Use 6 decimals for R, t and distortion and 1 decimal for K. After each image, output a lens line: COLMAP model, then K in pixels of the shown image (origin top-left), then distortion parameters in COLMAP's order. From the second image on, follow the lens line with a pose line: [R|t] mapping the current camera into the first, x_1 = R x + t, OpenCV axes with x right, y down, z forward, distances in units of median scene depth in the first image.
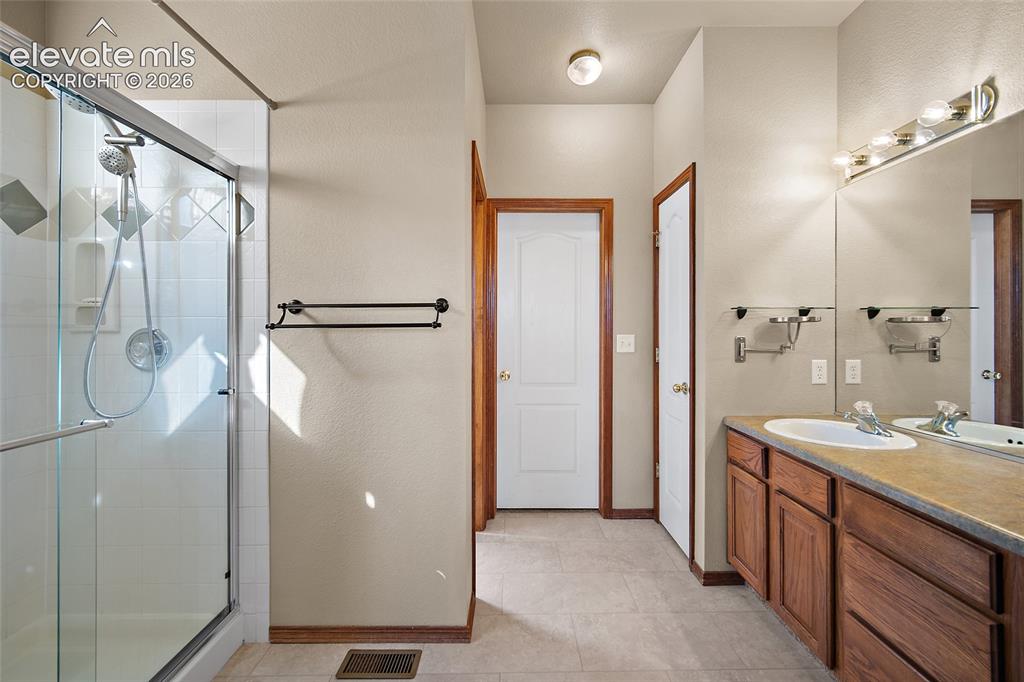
lens RADIAL K [[402.7, 0, 516.7], [0, 402.7, 330.3], [0, 0, 1]] dist [0.000055, 0.000033]
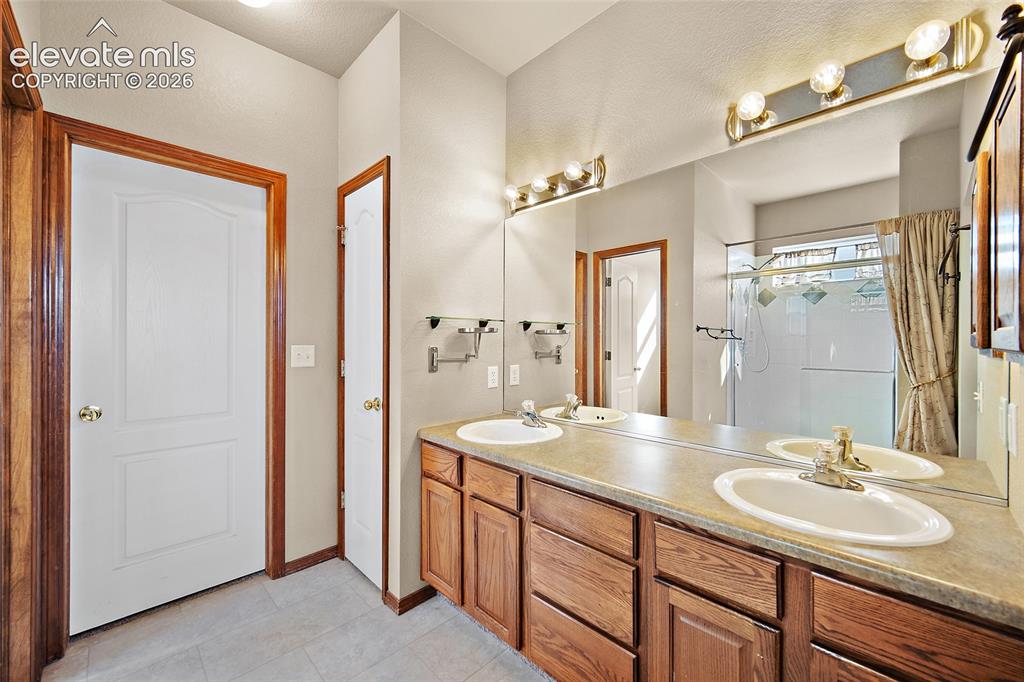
lens RADIAL K [[402.7, 0, 513.5], [0, 402.7, 340.8], [0, 0, 1]] dist [0.000055, 0.000033]
pose [[0.714126, -0.001004, 0.700016, 0.003185], [-0.001507, 0.999994, 0.002972, -0.001815], [-0.700016, -0.003177, 0.714121, 0.155599]]
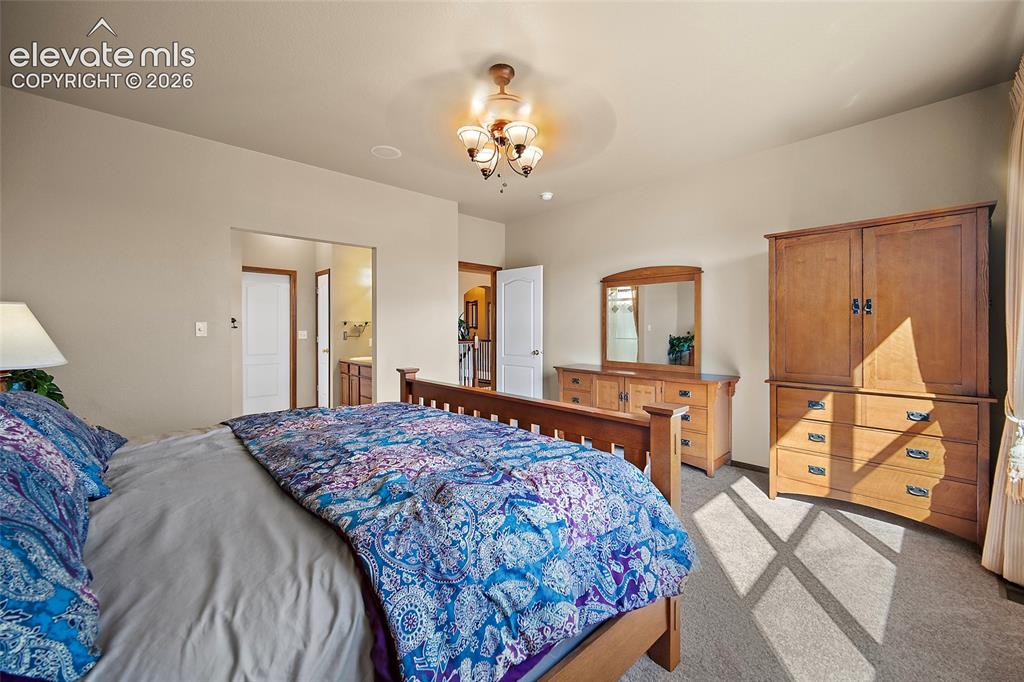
lens RADIAL K [[402.7, 0, 513.2], [0, 402.7, 336.3], [0, 0, 1]] dist [0.000055, 0.000033]
pose [[0.731042, -0.005100, 0.682313, -0.560522], [-0.001589, 0.999957, 0.009177, 0.024619], [-0.682330, -0.007793, 0.731003, -2.002936]]
